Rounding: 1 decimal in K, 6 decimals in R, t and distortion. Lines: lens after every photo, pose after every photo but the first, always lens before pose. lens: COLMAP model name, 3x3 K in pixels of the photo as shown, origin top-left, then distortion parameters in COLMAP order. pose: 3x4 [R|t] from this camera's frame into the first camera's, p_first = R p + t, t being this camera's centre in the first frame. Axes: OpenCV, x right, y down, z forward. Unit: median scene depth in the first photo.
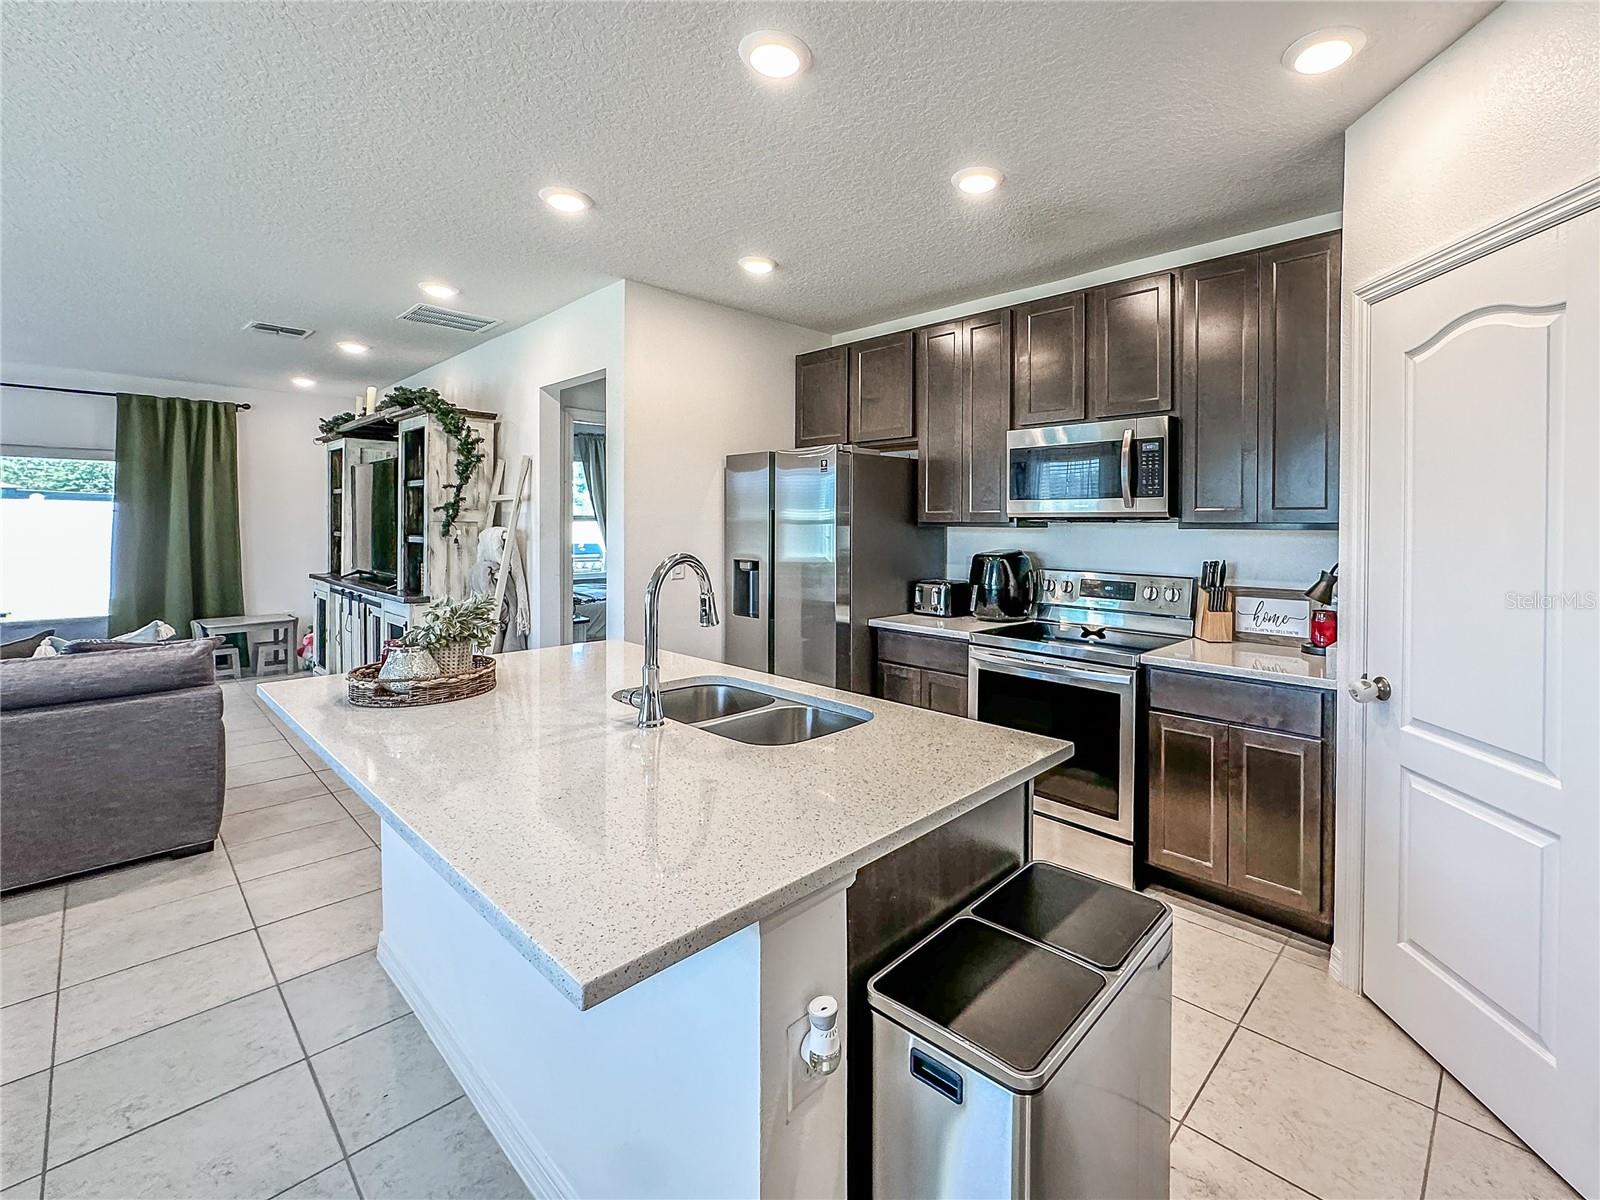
lens RADIAL K [[717.4, 0, 884.2], [0, 717.4, 528.7], [0, 0, 1]] dist [0.000543, 0.000053]
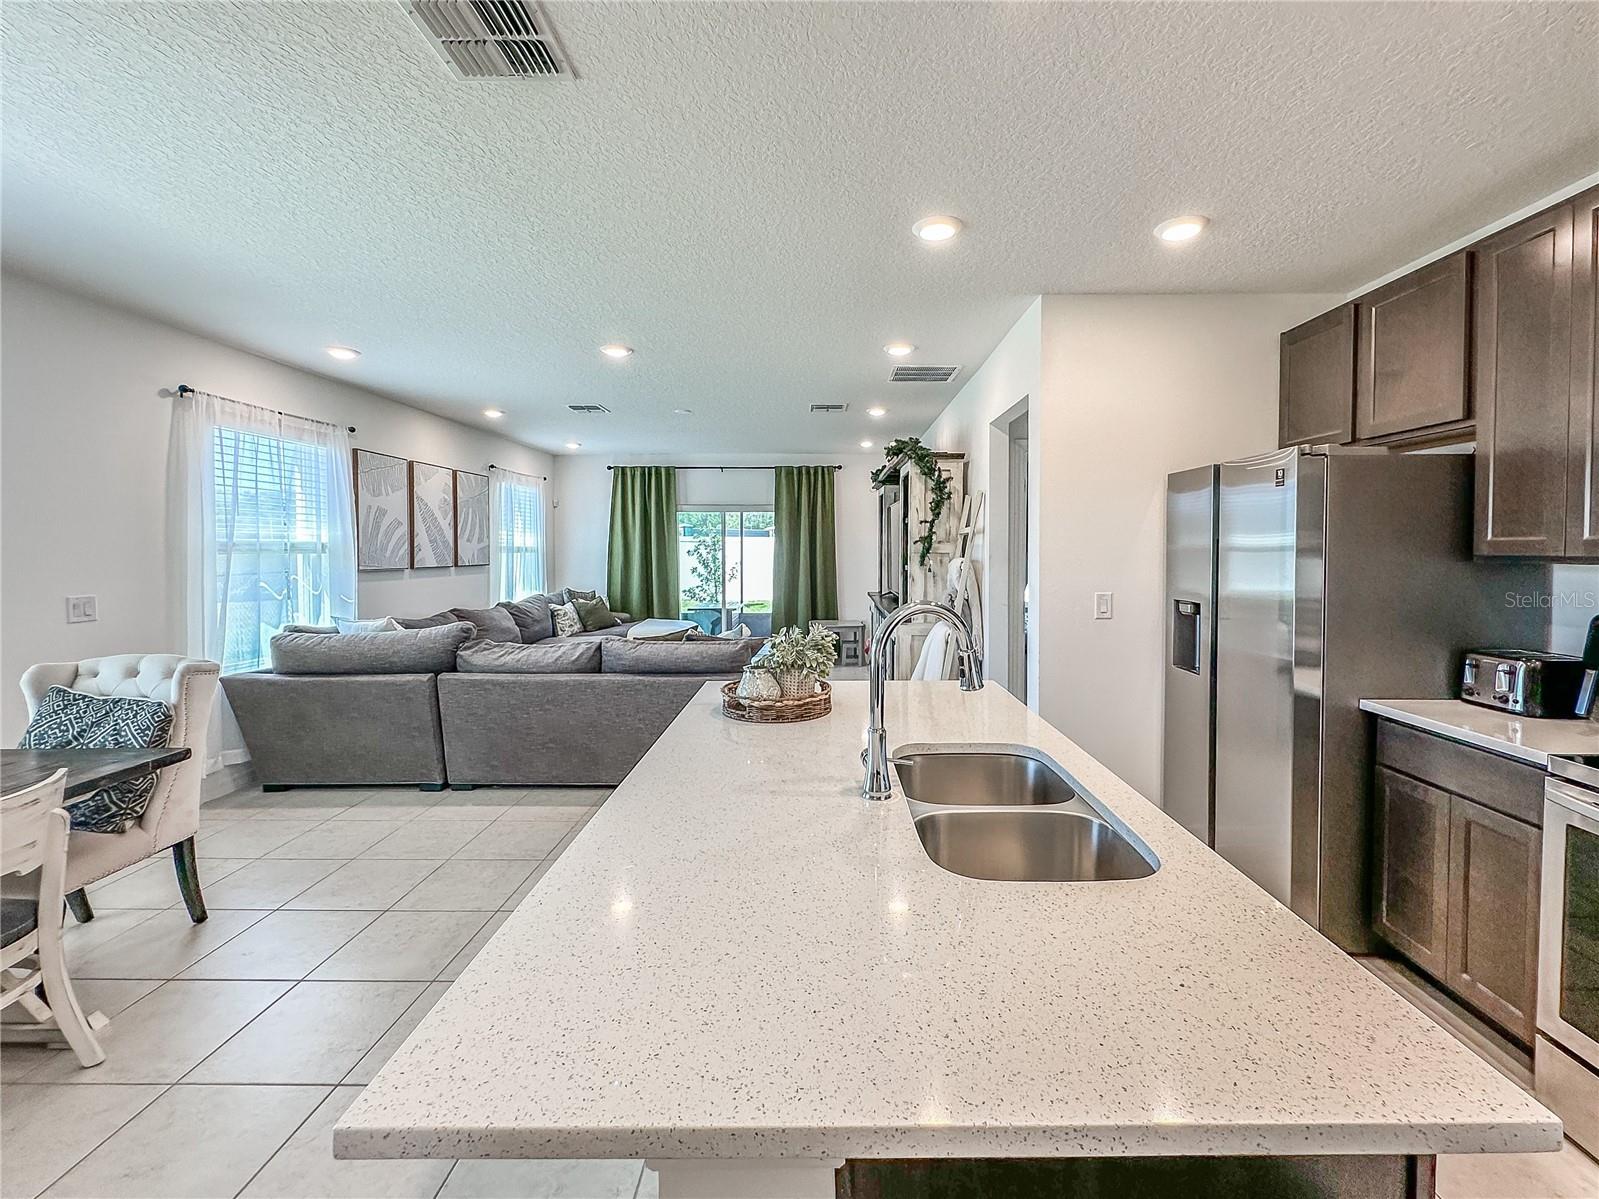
lens RADIAL K [[686.4, 0, 817.3], [0, 686.4, 561.1], [0, 0, 1]] dist [-0.003879, -0.000252]
pose [[0.664221, 0.008800, -0.747485, 0.100697], [-0.001090, 0.999941, 0.010804, -0.008806], [0.747536, -0.006362, 0.664191, 0.159318]]
